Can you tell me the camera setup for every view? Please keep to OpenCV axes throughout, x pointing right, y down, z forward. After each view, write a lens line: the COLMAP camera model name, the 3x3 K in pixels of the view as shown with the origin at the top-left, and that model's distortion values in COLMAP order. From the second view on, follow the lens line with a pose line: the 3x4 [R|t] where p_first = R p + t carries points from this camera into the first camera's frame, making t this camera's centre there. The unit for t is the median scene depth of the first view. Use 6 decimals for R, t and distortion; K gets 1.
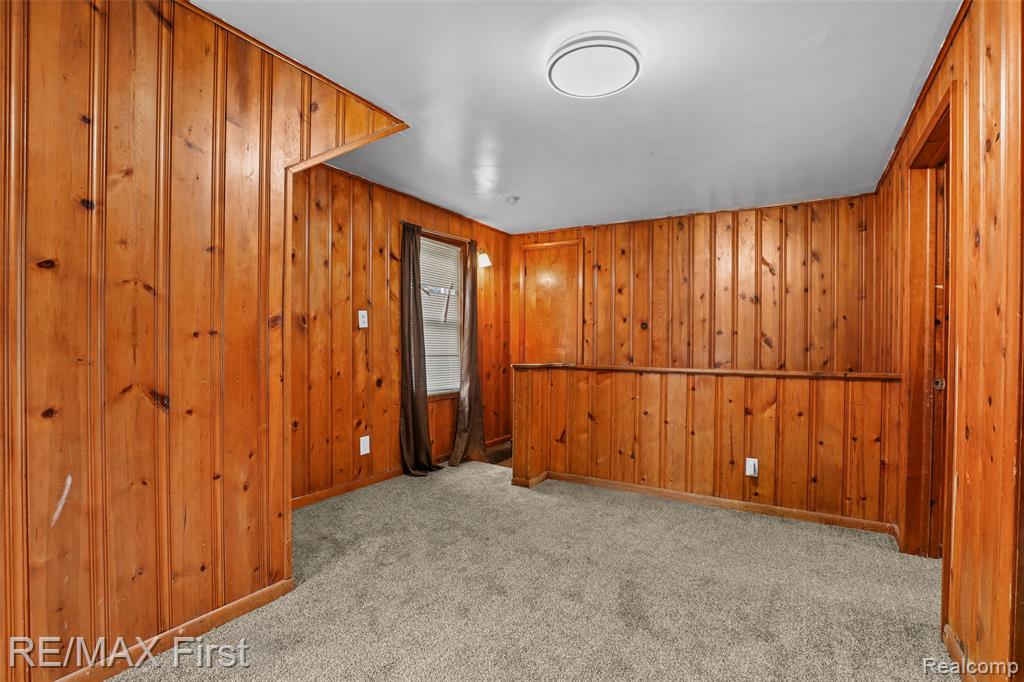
lens RADIAL K [[472.2, 0, 508.9], [0, 472.2, 346.4], [0, 0, 1]] dist [-0.032299, 0.000634]
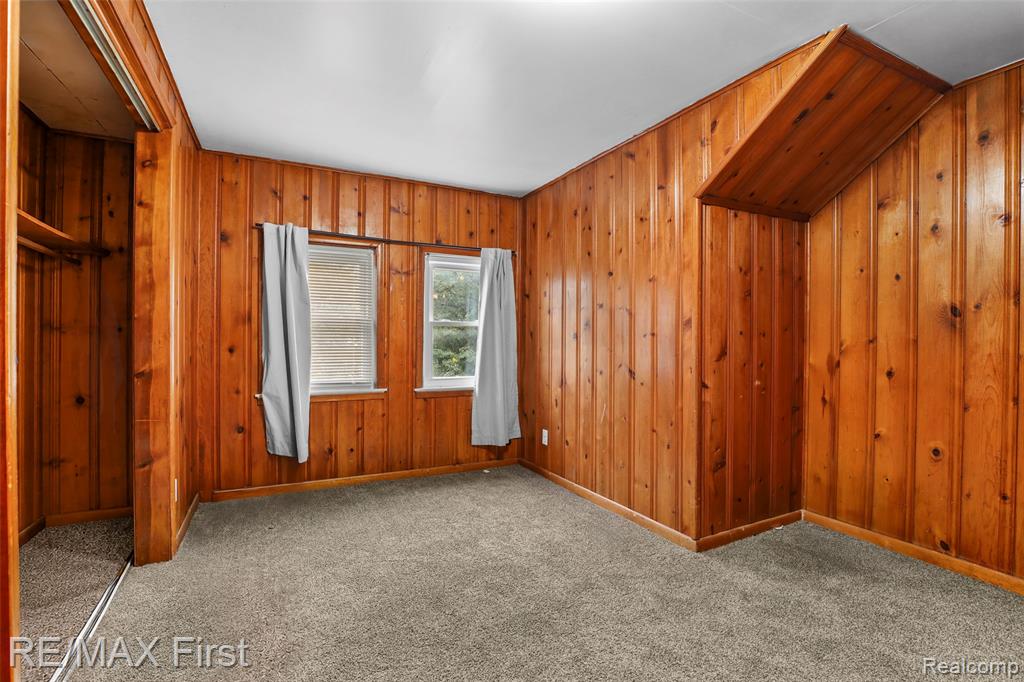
lens RADIAL K [[473.8, 0, 512.0], [0, 473.8, 341.0], [0, 0, 1]] dist [-0.033764, 0.000066]
pose [[-0.519511, -0.010101, -0.854404, 0.662754], [-0.016103, 0.999868, -0.002029, 0.001517], [0.854312, 0.012704, -0.519605, 1.018096]]
